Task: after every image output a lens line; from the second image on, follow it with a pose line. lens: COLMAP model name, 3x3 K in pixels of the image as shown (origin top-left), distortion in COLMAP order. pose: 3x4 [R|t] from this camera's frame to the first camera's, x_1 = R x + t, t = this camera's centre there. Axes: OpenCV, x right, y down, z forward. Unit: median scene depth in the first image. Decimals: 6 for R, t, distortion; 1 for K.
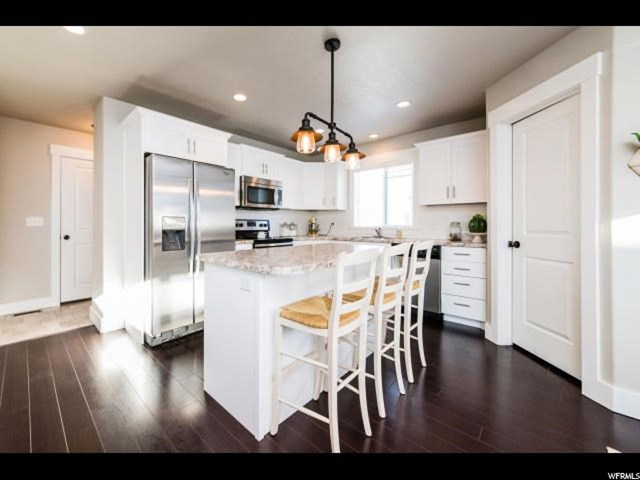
lens RADIAL K [[253.6, 0, 285.8], [0, 253.6, 227.4], [0, 0, 1]] dist [-0.009819, -0.000180]
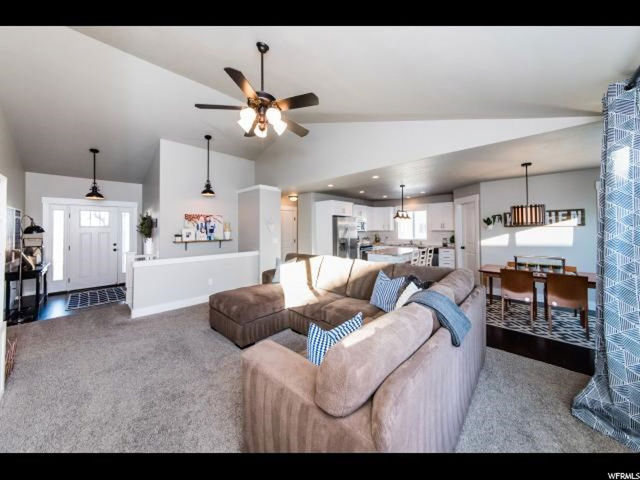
lens RADIAL K [[223.5, 0, 328.1], [0, 223.5, 225.2], [0, 0, 1]] dist [0.000129, 0.000031]
pose [[0.998456, -0.003046, 0.055462, -0.513644], [0.004908, 0.999428, -0.033459, -0.074396], [-0.055328, 0.033680, 0.997900, -0.993154]]
